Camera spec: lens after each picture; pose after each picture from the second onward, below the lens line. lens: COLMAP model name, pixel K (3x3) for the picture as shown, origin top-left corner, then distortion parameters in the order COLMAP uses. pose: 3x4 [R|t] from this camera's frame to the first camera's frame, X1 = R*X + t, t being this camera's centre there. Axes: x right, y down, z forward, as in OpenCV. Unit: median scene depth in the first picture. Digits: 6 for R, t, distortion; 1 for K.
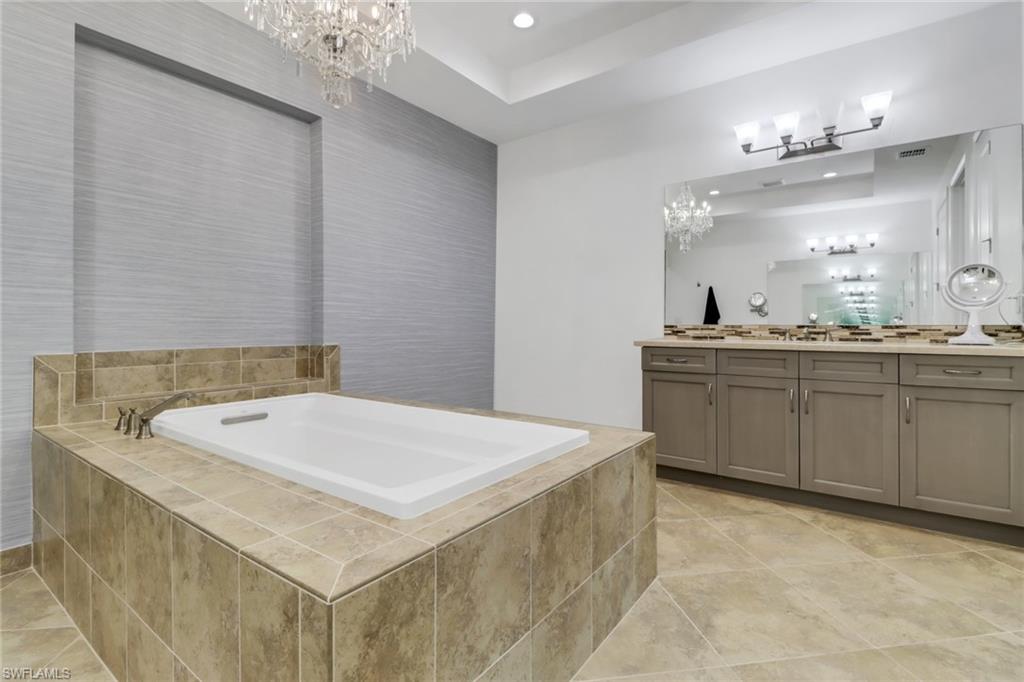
lens RADIAL K [[476.8, 0, 505.1], [0, 476.8, 330.9], [0, 0, 1]] dist [0.023746, -0.014797]
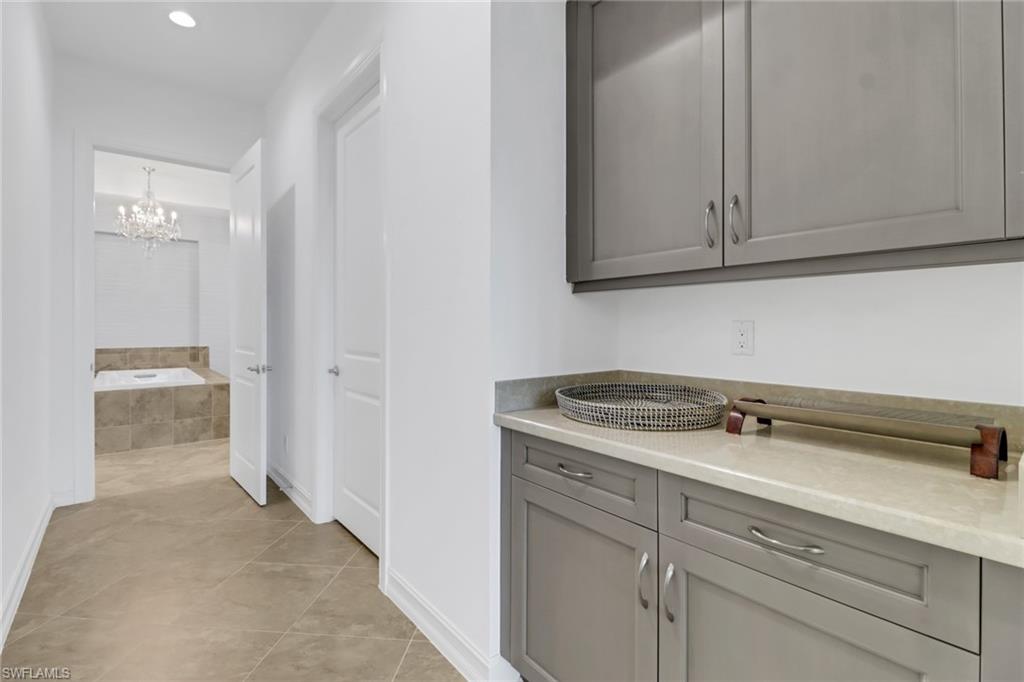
lens RADIAL K [[476.8, 0, 505.1], [0, 476.8, 330.9], [0, 0, 1]] dist [0.023746, -0.014797]
pose [[0.967989, 0.006664, -0.250904, 2.303556], [-0.006684, 0.999977, 0.000775, -0.079165], [0.250903, 0.000926, 0.968012, -1.143005]]
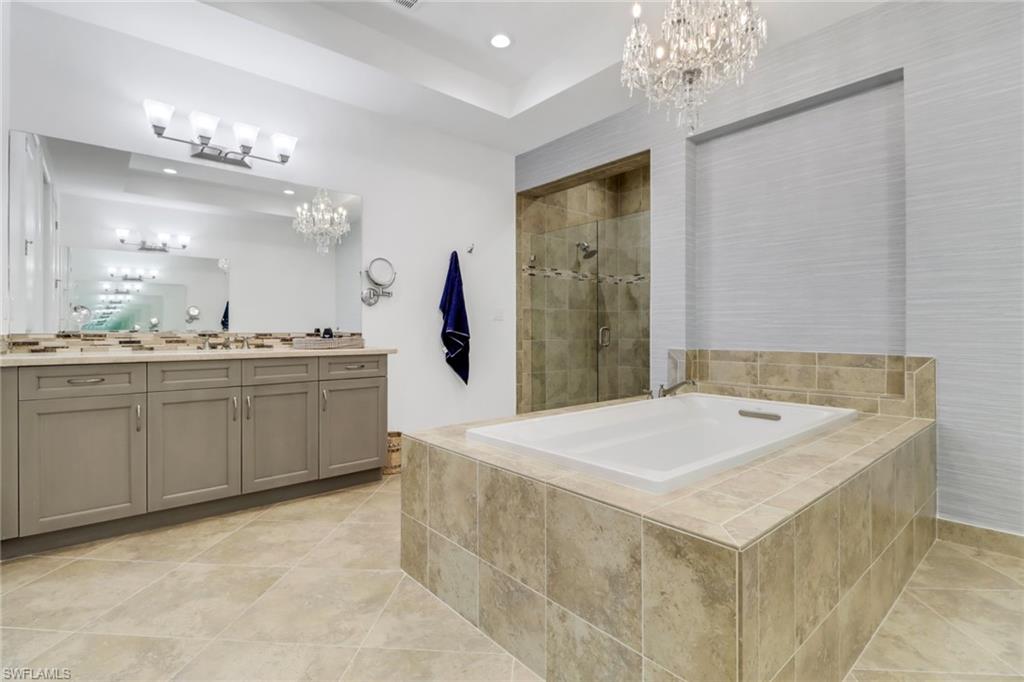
lens RADIAL K [[476.8, 0, 505.1], [0, 476.8, 330.9], [0, 0, 1]] dist [0.023746, -0.014797]
pose [[-0.218437, 0.000858, -0.975851, 0.825334], [-0.007318, 0.999970, 0.002517, -0.013290], [0.975824, 0.007691, -0.218424, 0.828114]]
